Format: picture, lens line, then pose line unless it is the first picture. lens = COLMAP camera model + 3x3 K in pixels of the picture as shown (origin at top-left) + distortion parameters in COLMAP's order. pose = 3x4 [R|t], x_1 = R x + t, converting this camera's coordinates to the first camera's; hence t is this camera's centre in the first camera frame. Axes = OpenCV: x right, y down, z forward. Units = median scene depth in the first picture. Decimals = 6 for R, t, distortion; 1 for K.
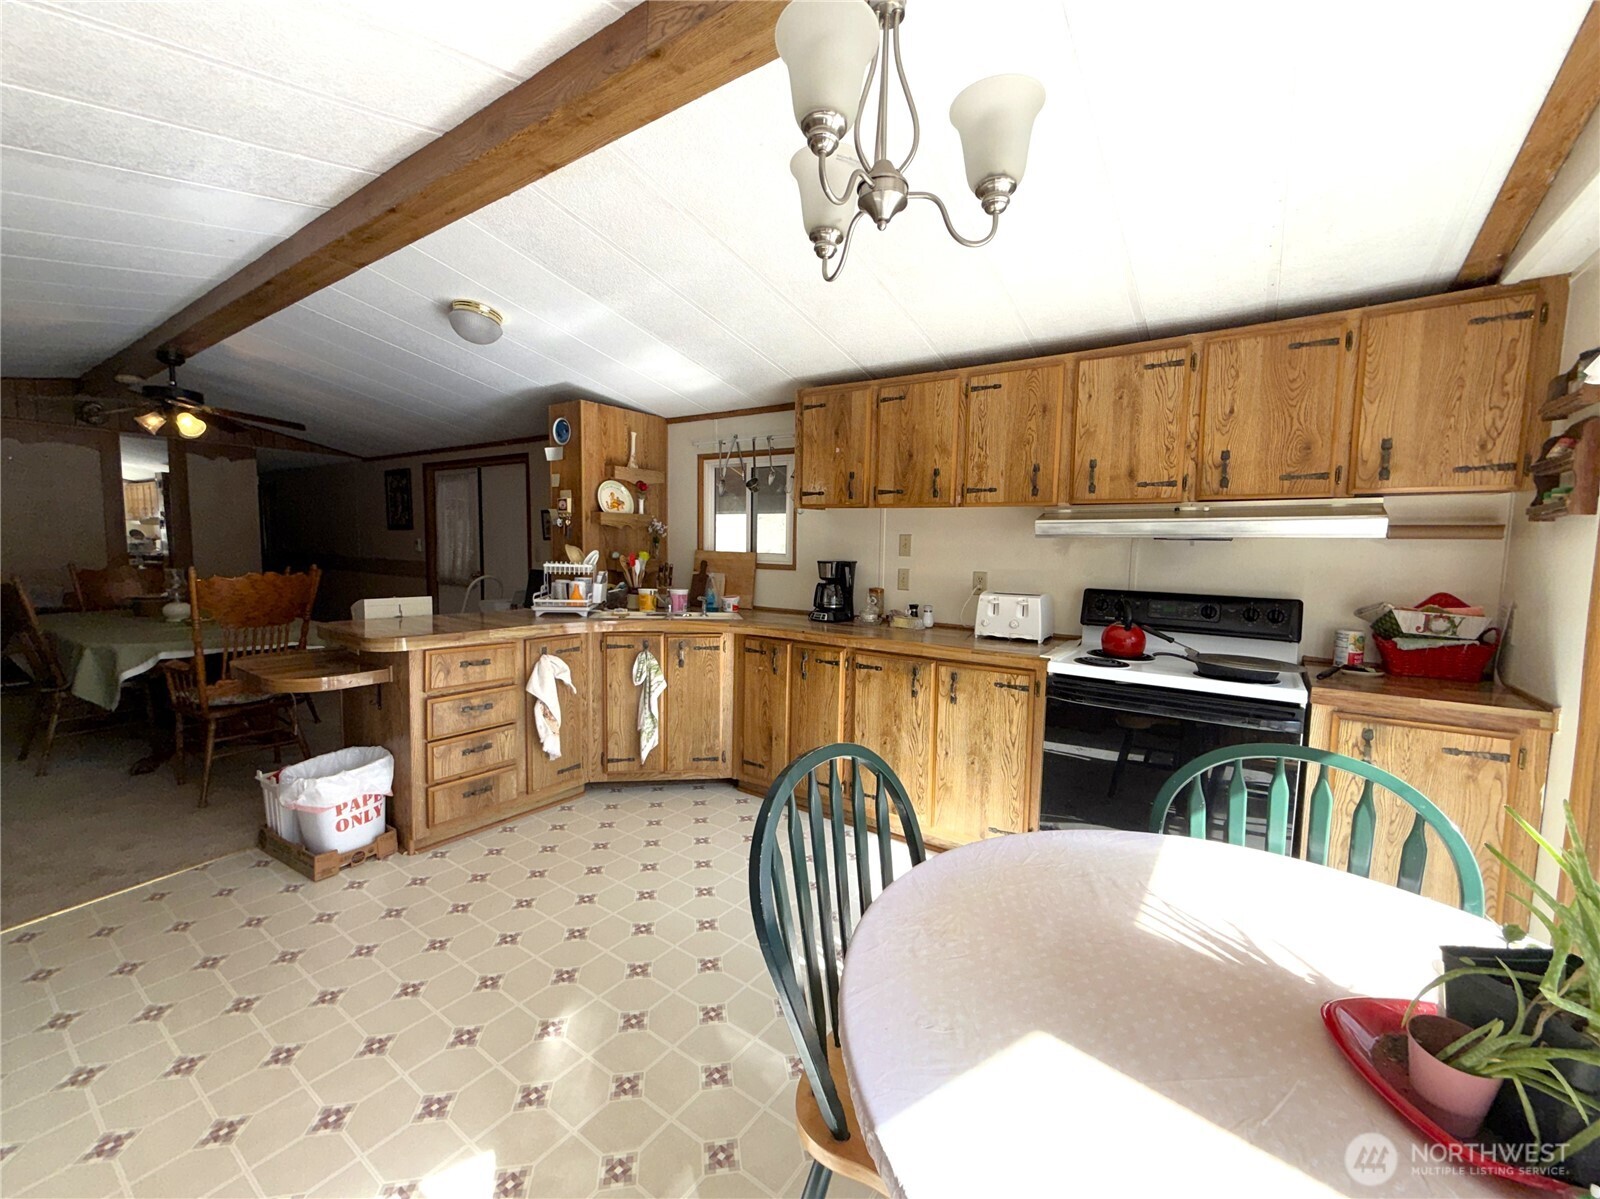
lens RADIAL K [[652.7, 0, 796.8], [0, 652.7, 599.5], [0, 0, 1]] dist [0.001371, 0.000055]
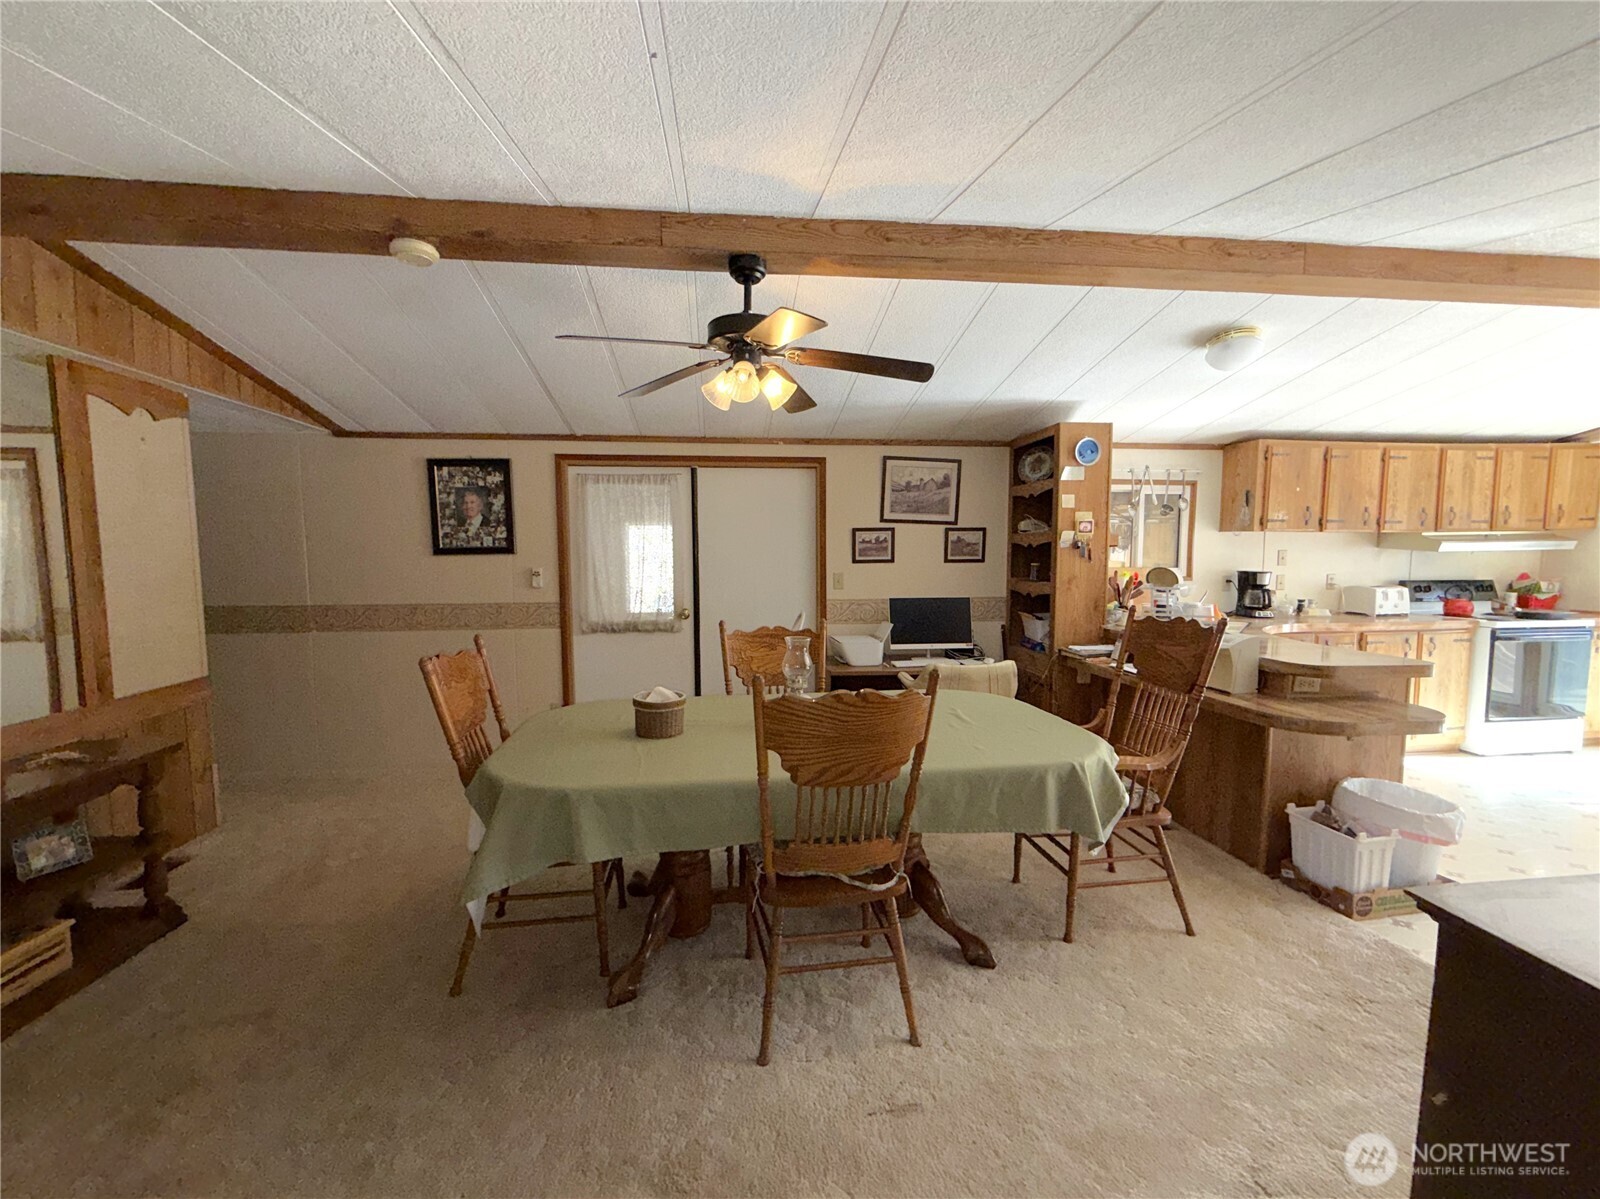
lens RADIAL K [[652.7, 0, 796.8], [0, 652.7, 599.5], [0, 0, 1]] dist [0.001371, 0.000055]
pose [[0.744971, -0.076334, 0.662716, -1.587556], [0.077173, 0.996623, 0.028042, -0.116792], [-0.662618, 0.030253, 0.748346, 0.667967]]
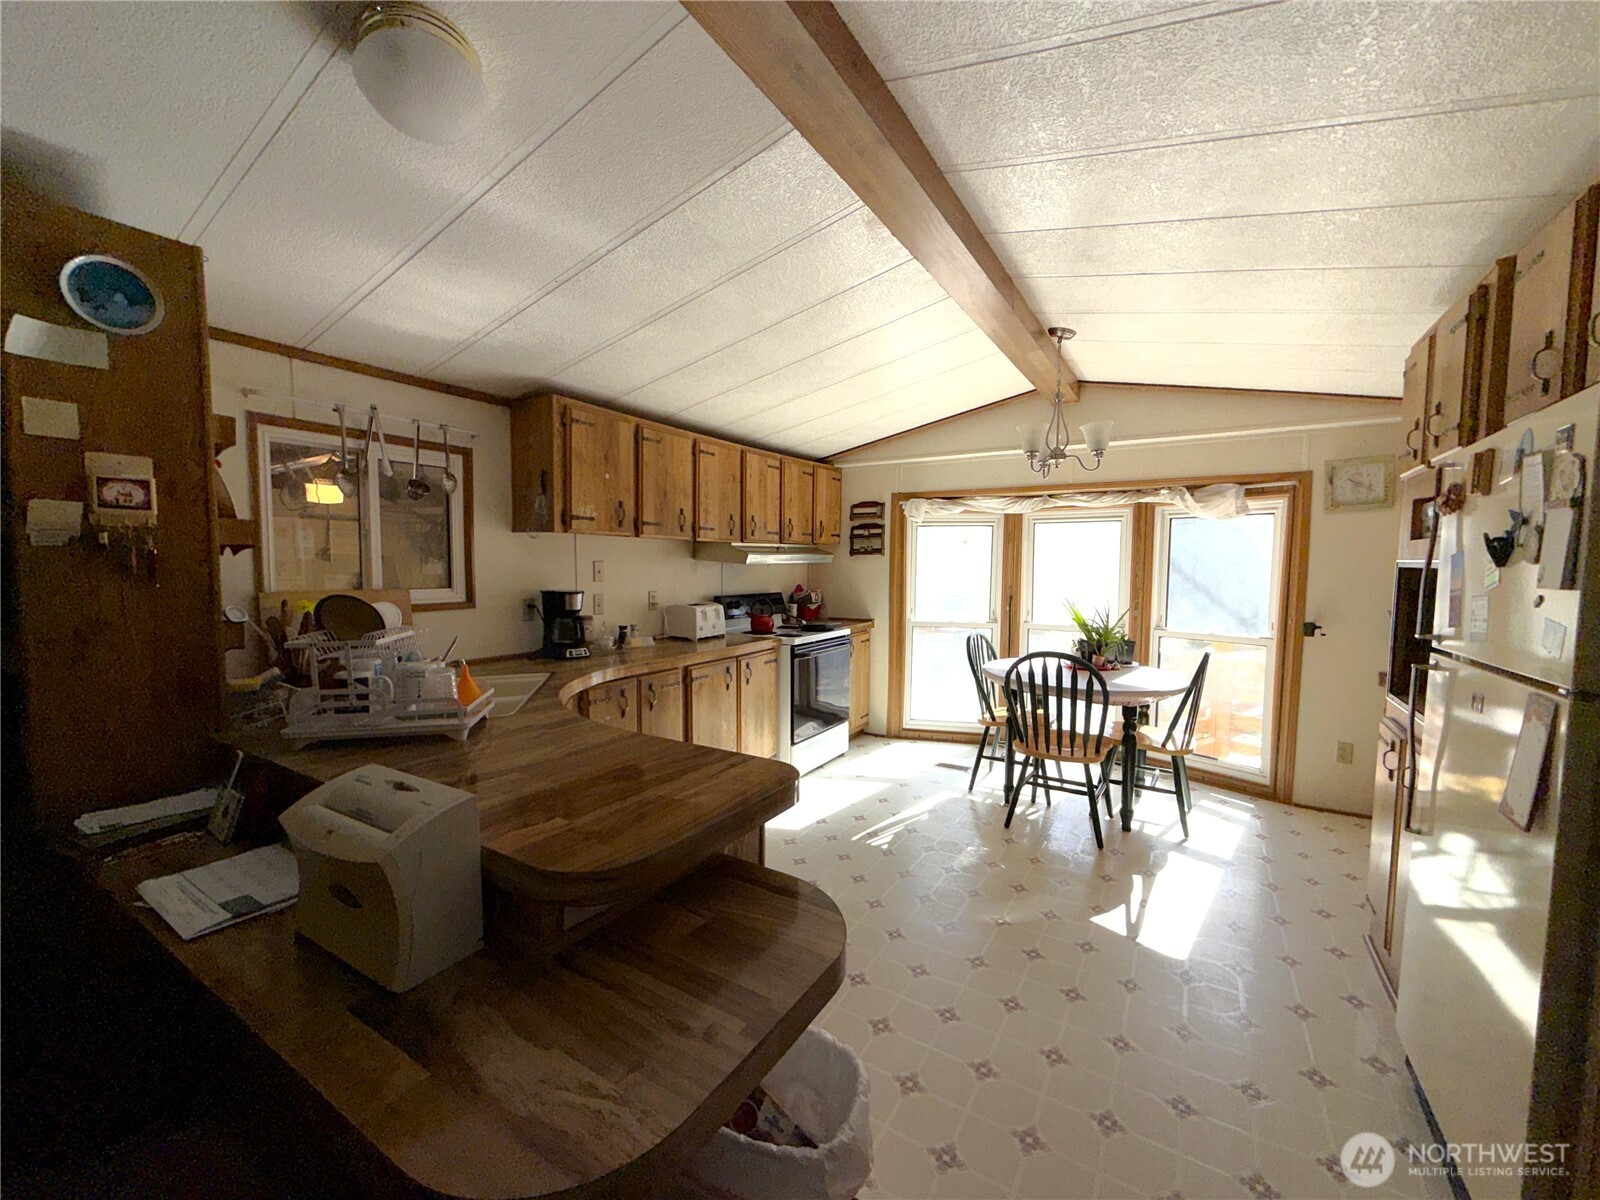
lens RADIAL K [[639.9, 0, 800.0], [0, 639.9, 600.0], [0, 0, 1]] dist [-0.000061, -0.000008]
pose [[-0.055766, -0.080401, 0.995201, -0.893365], [0.079964, 0.993191, 0.084719, -0.101509], [-0.995237, 0.084304, -0.048957, 0.760665]]
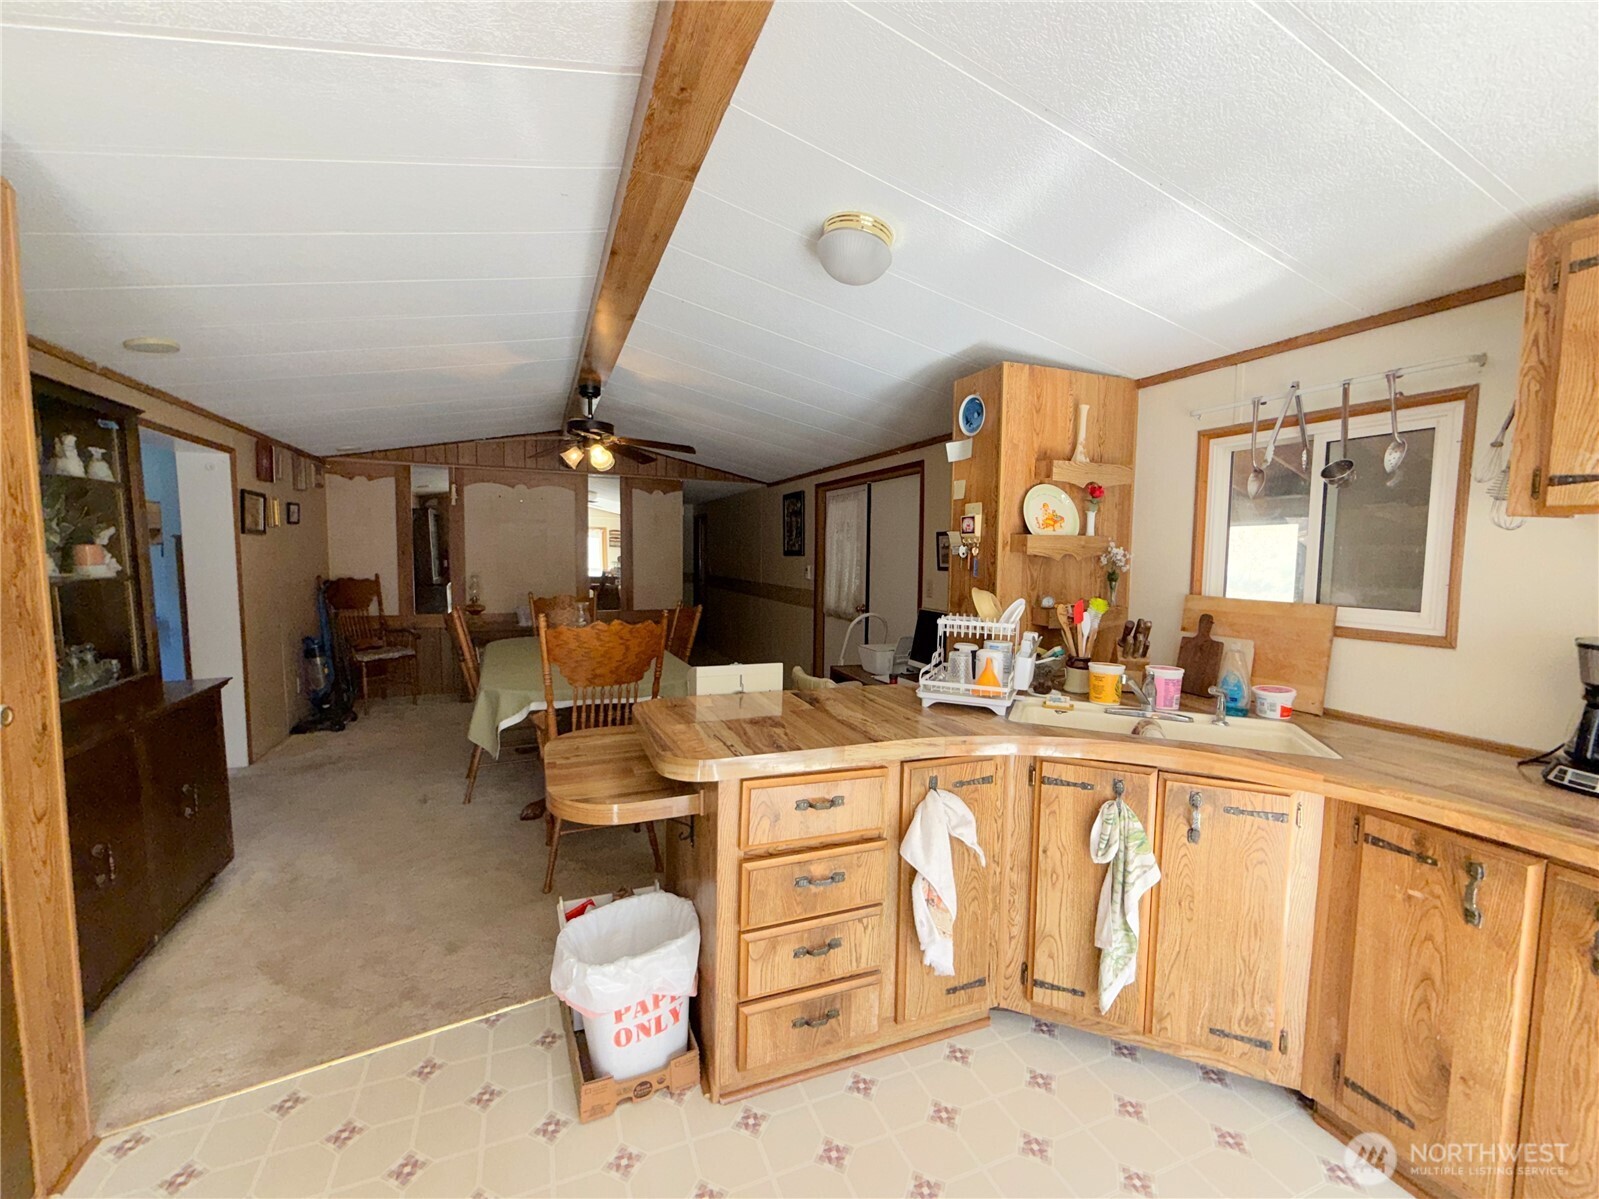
lens RADIAL K [[656.8, 0, 786.8], [0, 656.8, 601.5], [0, 0, 1]] dist [0.001144, 0.000192]
pose [[0.829839, 0.032195, -0.557074, -0.161871], [-0.044185, 0.998991, -0.008084, -0.063645], [0.556251, 0.031322, 0.830424, 0.405120]]
